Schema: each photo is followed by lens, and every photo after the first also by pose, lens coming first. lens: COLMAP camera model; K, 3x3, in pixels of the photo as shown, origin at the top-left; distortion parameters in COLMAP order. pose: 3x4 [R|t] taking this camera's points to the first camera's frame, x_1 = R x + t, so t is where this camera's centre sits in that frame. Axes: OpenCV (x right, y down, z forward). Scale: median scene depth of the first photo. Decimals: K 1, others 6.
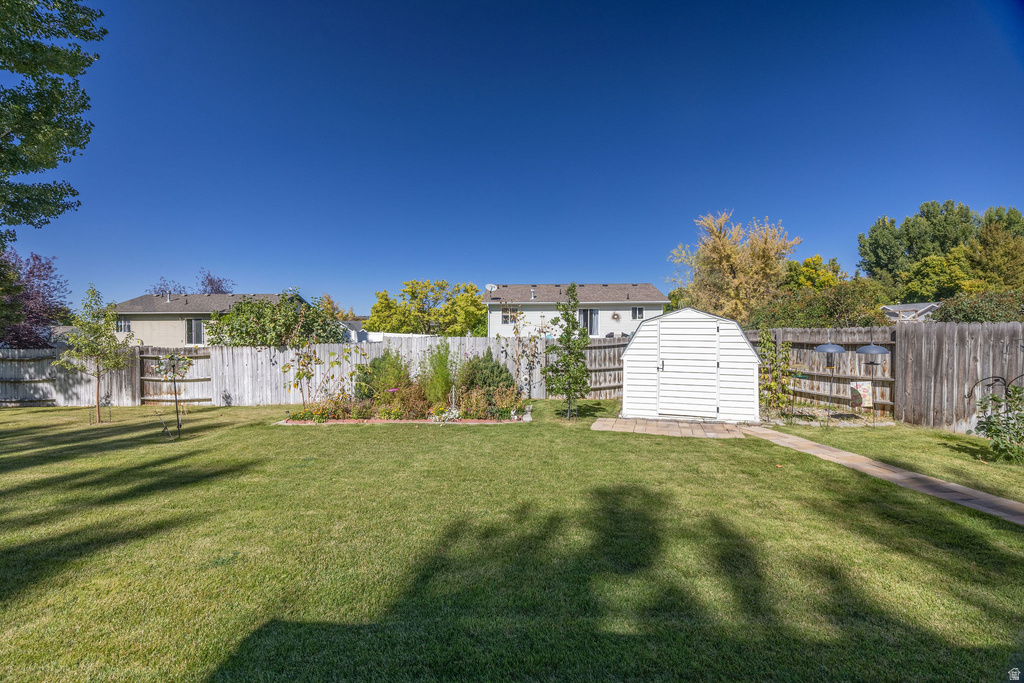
lens RADIAL K [[408.3, 0, 511.9], [0, 408.3, 339.1], [0, 0, 1]] dist [-0.001945, -0.000196]
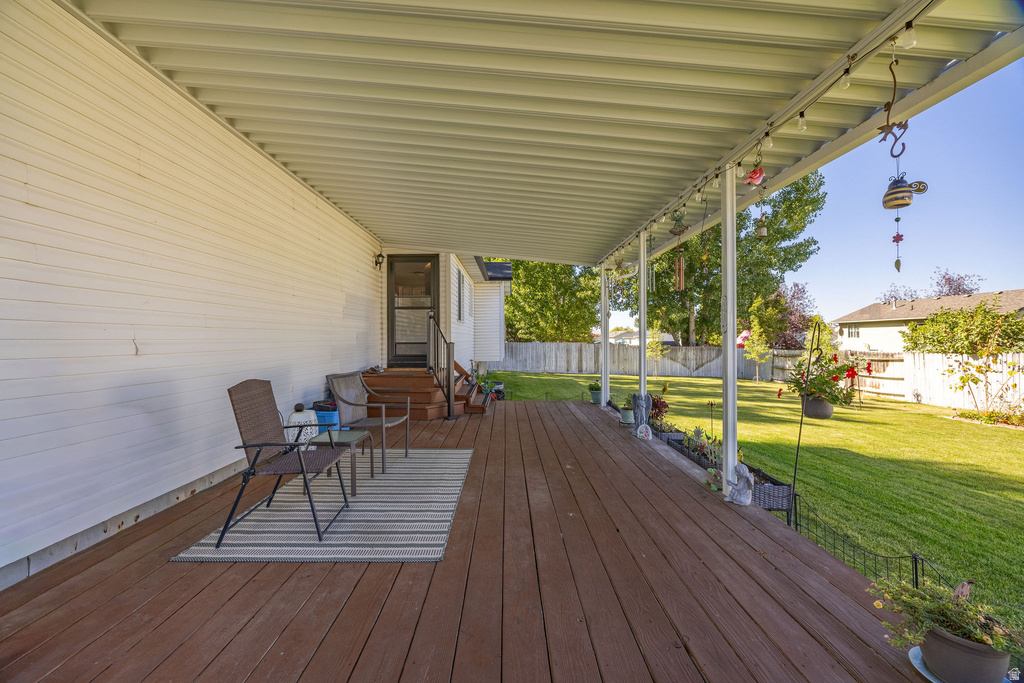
lens RADIAL K [[408.3, 0, 511.6], [0, 408.3, 340.0], [0, 0, 1]] dist [-0.001945, -0.000196]
pose [[0.095058, 0.004488, -0.995462, 0.360013], [-0.008797, 0.999955, 0.003668, -0.012474], [0.995433, 0.008408, 0.095093, -0.284487]]
